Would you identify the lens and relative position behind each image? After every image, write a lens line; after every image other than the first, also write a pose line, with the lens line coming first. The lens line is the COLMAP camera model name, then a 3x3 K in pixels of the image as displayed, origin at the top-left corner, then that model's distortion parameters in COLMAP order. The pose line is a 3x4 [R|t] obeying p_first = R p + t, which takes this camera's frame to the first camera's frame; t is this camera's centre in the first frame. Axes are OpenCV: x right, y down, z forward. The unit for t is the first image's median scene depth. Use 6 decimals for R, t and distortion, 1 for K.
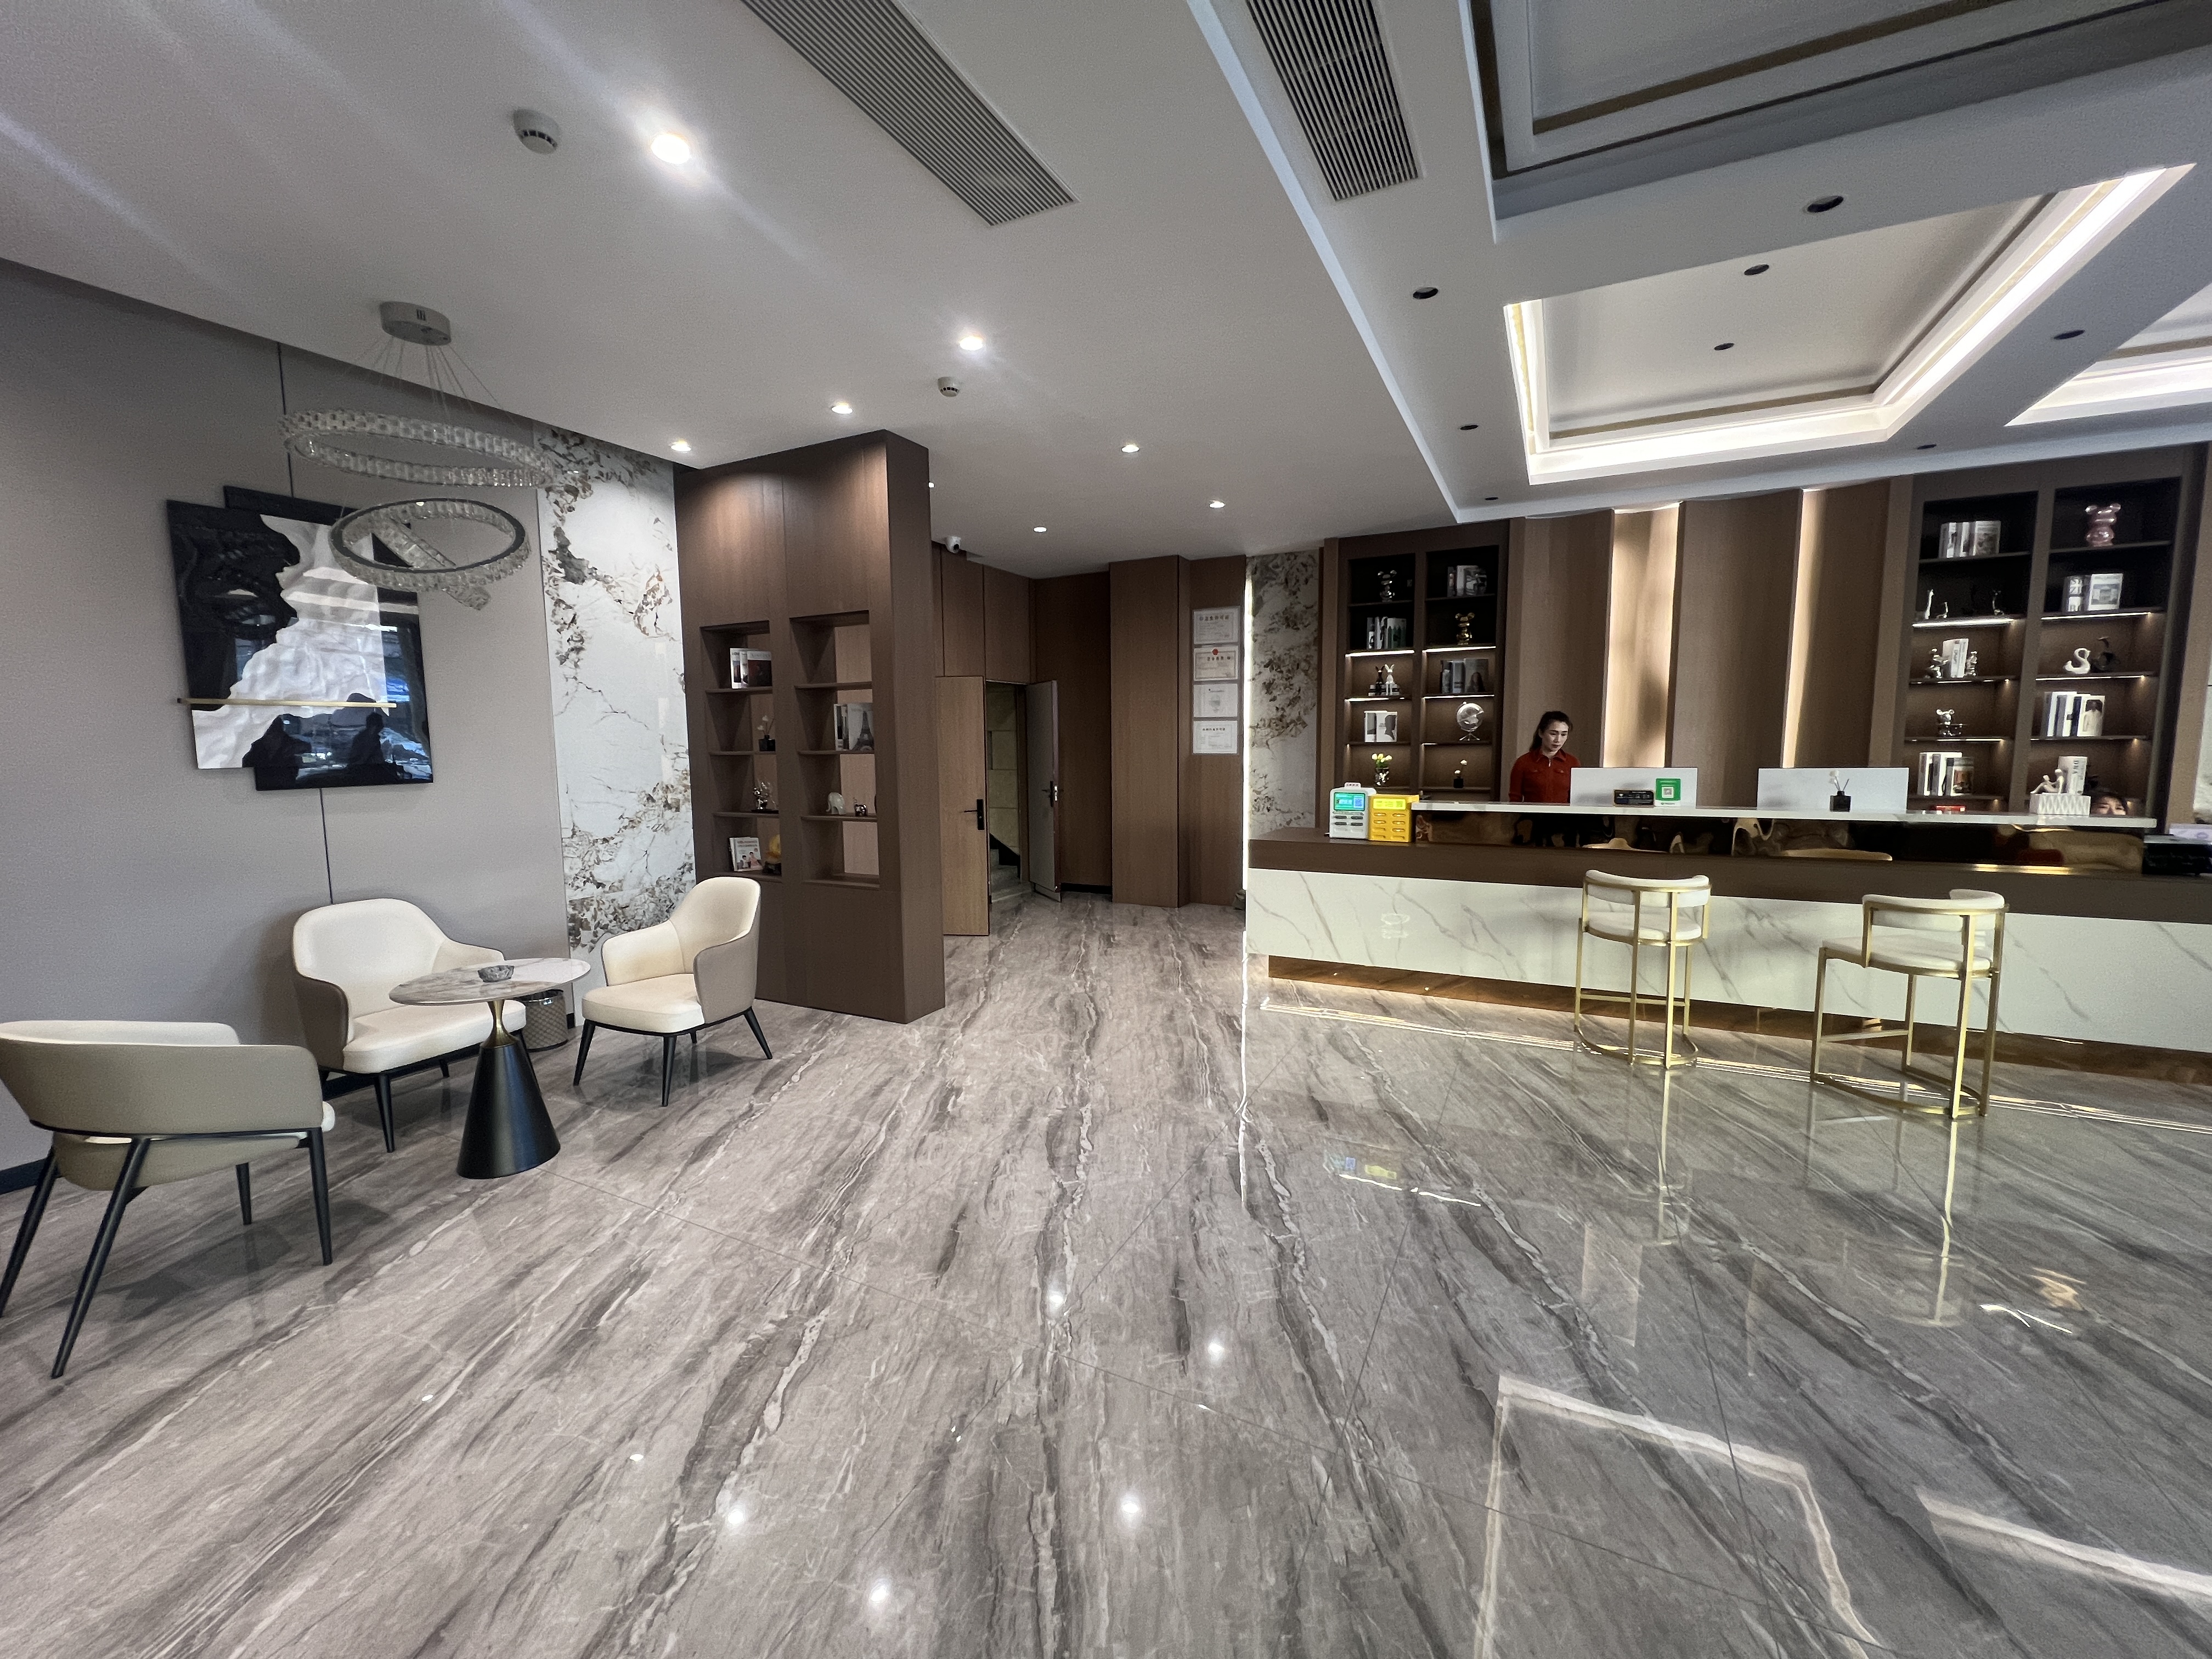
lens RADIAL K [[877.0, 0, 1106.4], [0, 877.0, 826.6], [0, 0, 1]] dist [-0.000550, 0.000033]
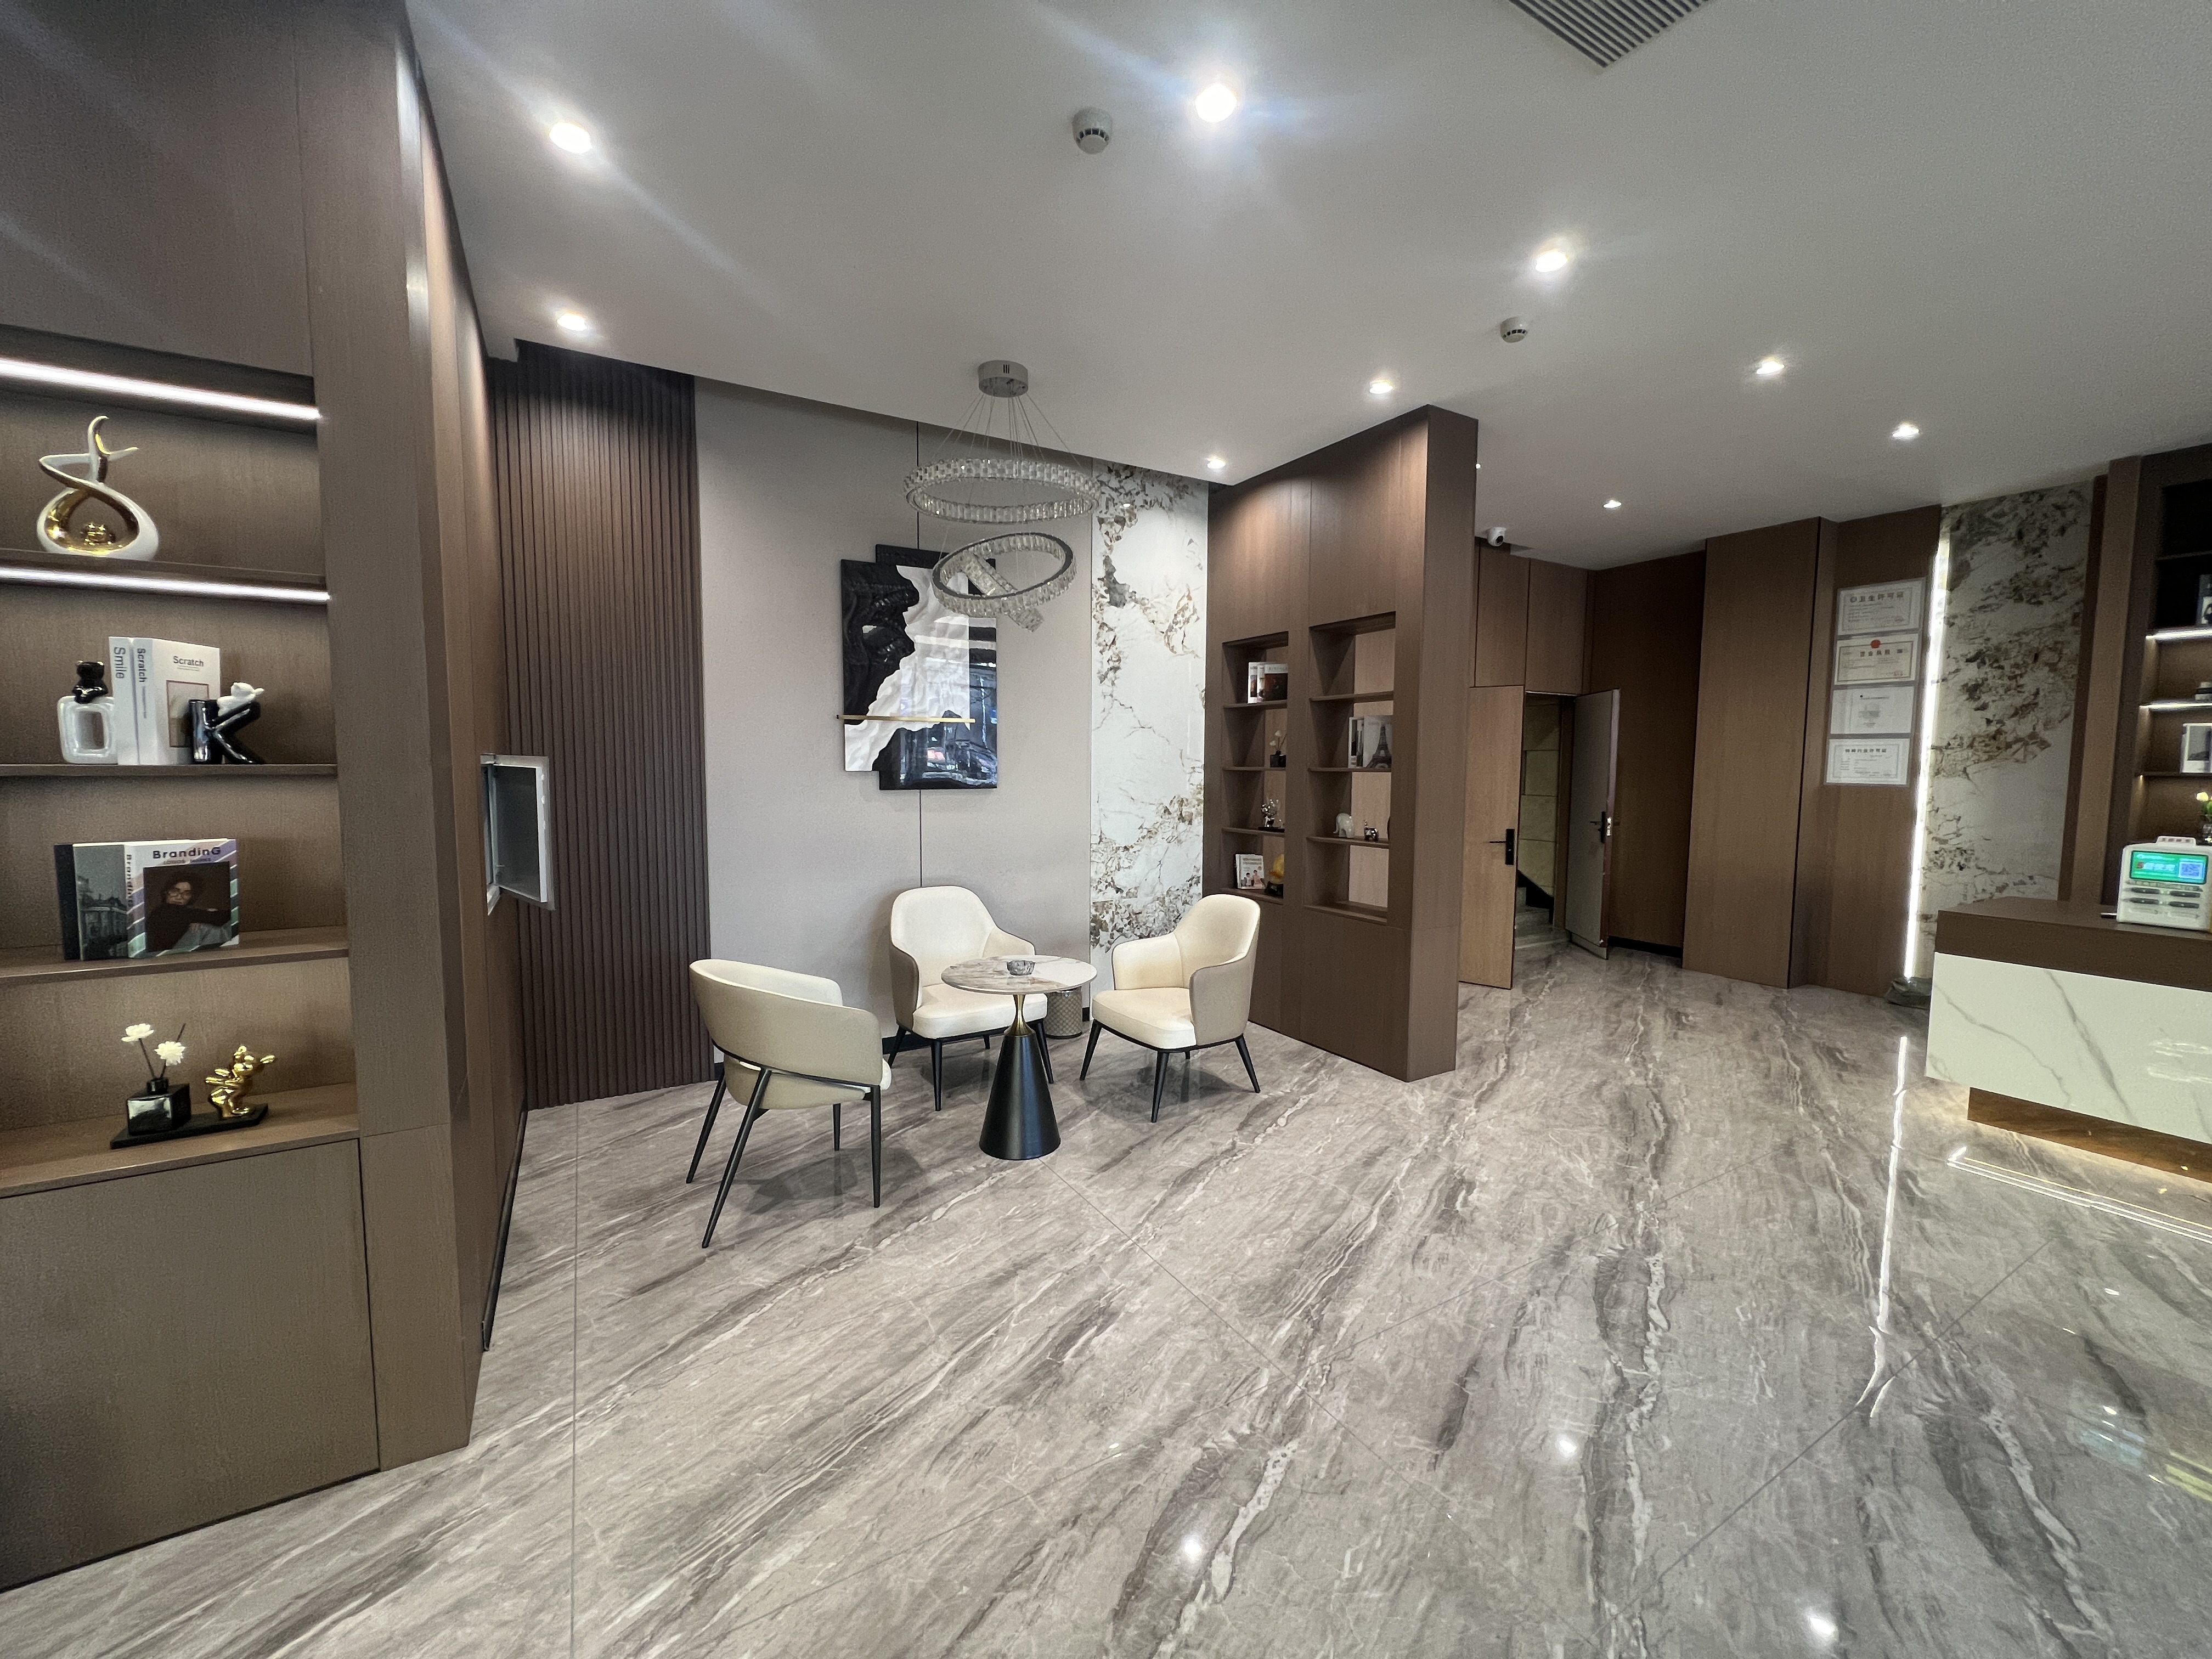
lens RADIAL K [[877.0, 0, 1106.4], [0, 877.0, 826.6], [0, 0, 1]] dist [-0.000550, 0.000033]
pose [[0.844671, 0.054818, -0.532472, -0.036710], [-0.067754, 0.997691, -0.004767, -0.004598], [0.530981, 0.040103, 0.846434, 0.110206]]
